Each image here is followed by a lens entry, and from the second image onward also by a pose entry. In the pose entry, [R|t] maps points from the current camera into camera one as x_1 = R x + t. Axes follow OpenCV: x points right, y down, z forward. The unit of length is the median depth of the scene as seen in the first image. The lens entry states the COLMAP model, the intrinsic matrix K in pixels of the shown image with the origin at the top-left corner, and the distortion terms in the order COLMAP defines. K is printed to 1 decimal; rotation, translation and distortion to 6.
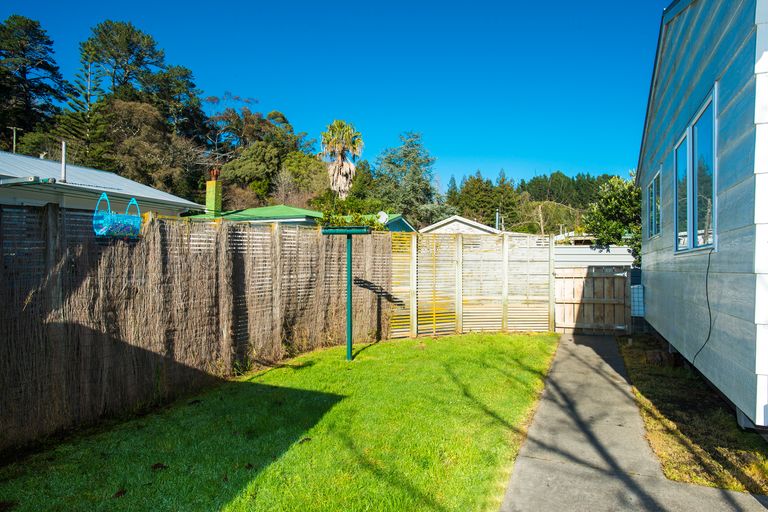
lens RADIAL K [[464.8, 0, 384.0], [0, 464.8, 256.0], [0, 0, 1]] dist [0.003819, 0.001211]
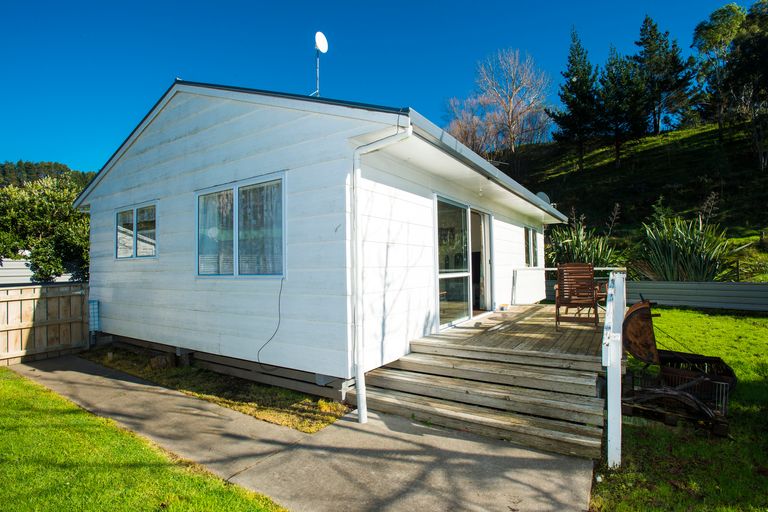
lens RADIAL K [[389.5, 0, 384.0], [0, 389.5, 256.0], [0, 0, 1]] dist [-0.004002, 0.000825]
pose [[0.184908, 0.010773, 0.982697, -0.209154], [-0.001276, 0.999942, -0.010722, -0.033257], [-0.982755, 0.000729, 0.184911, 0.174135]]
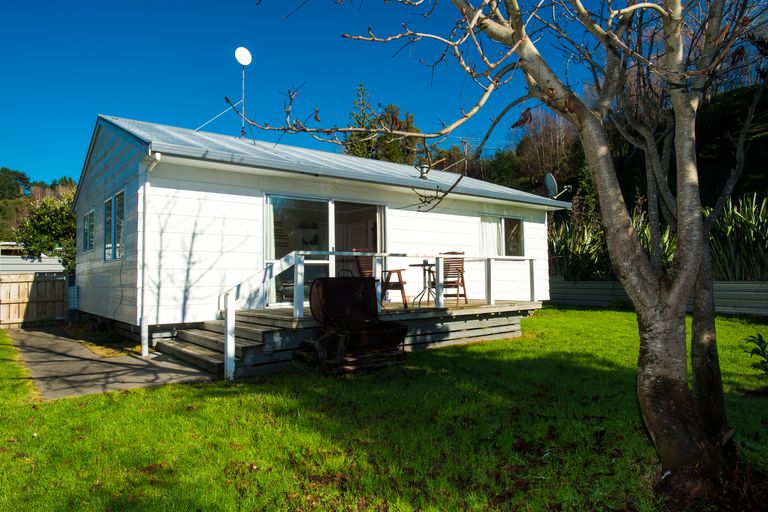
lens RADIAL K [[512.4, 0, 384.0], [0, 512.4, 256.0], [0, 0, 1]] dist [0.057118, -0.000073]
pose [[0.479846, 0.019564, 0.877134, -0.366443], [0.001095, 0.999737, -0.022897, 0.010666], [-0.877352, 0.011947, 0.479699, -0.538330]]
